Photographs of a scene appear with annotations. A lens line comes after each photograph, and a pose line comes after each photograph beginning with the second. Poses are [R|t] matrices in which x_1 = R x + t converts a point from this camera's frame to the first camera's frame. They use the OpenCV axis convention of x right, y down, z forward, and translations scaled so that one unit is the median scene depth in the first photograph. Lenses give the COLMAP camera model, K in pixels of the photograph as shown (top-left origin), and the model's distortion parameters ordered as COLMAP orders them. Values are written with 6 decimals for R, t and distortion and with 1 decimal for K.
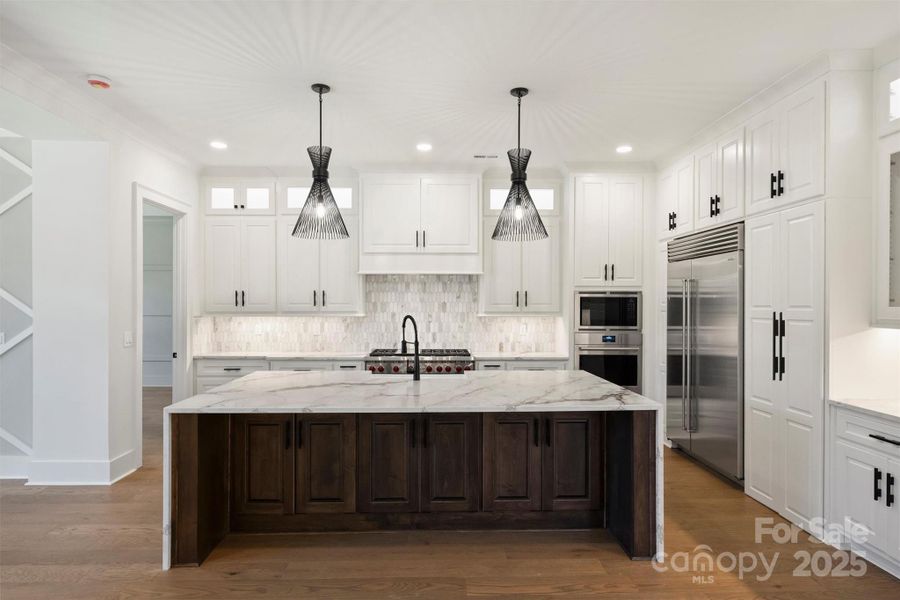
lens RADIAL K [[512.9, 0, 453.1], [0, 512.9, 305.4], [0, 0, 1]] dist [-0.001528, -0.001445]
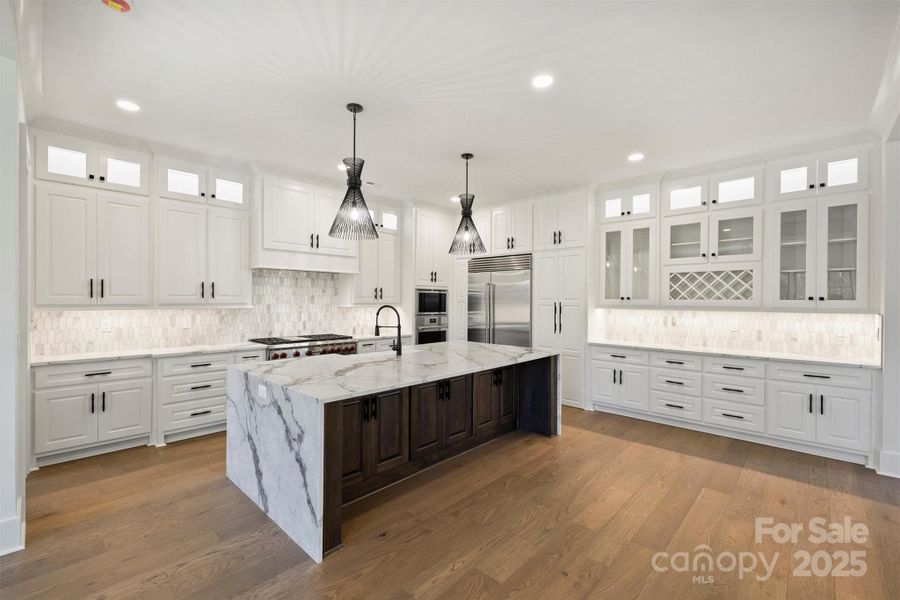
lens RADIAL K [[388.8, 0, 457.4], [0, 388.8, 299.7], [0, 0, 1]] dist [-0.001047, -0.000637]
pose [[0.698637, 0.002680, 0.715472, -0.624892], [-0.001592, 0.999996, -0.002191, 0.007501], [-0.715475, 0.000392, 0.698638, 0.196218]]
